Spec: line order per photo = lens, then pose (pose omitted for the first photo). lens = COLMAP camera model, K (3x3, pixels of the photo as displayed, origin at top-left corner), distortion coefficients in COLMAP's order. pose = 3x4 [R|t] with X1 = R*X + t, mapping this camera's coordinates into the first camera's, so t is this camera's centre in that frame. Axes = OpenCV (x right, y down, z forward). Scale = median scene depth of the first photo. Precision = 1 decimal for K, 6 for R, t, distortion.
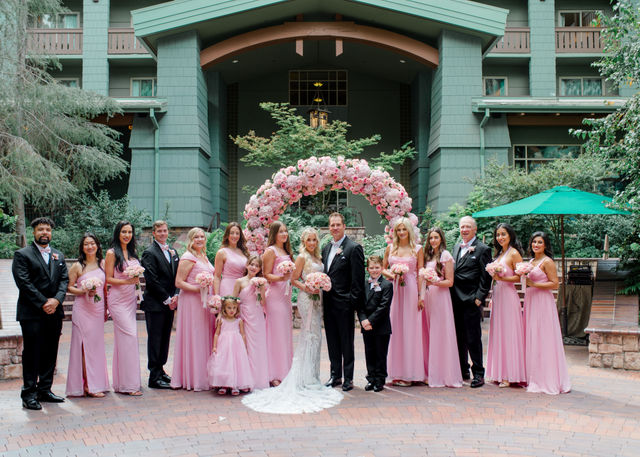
lens RADIAL K [[635.7, 0, 311.1], [0, 635.7, 228.0], [0, 0, 1]] dist [-0.050349, 0.000000]
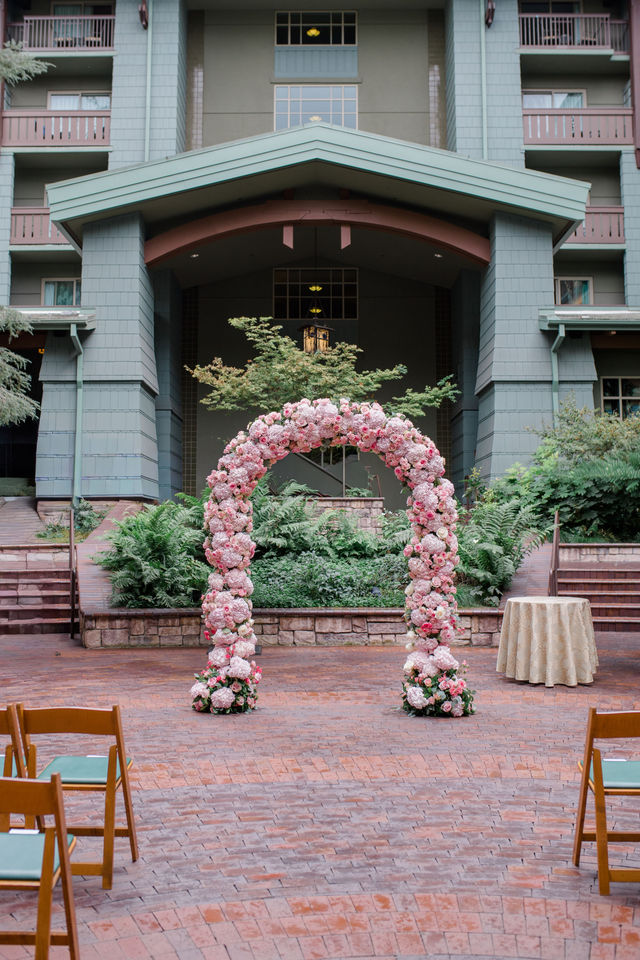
lens RADIAL K [[979.2, 0, 297.4], [0, 979.2, 425.0], [0, 0, 1]] dist [-0.047725, 0.000000]
pose [[0.999949, 0.002023, -0.009858, 0.002926], [-0.002759, 0.997167, -0.075167, -0.000516], [0.009678, 0.075190, 0.997122, -0.050935]]
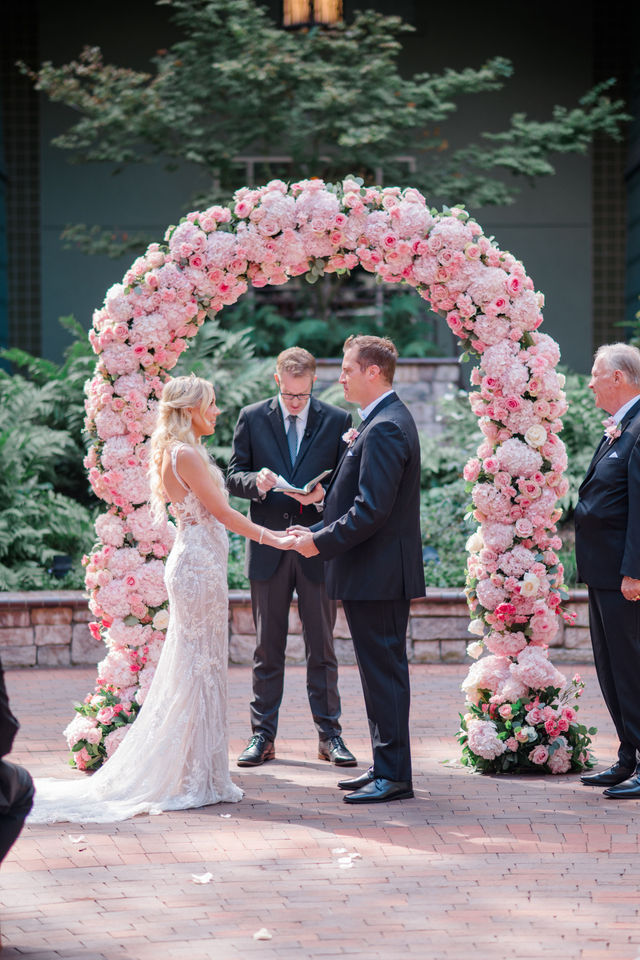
lens RADIAL K [[2776.6, 0, 323.2], [0, 2776.6, 482.9], [0, 0, 1]] dist [0.041612, 0.000000]
pose [[0.999992, -0.003063, 0.002413, 0.014669], [0.002931, 0.998595, 0.052910, -0.012933], [-0.002571, -0.052902, 0.998596, -0.354282]]
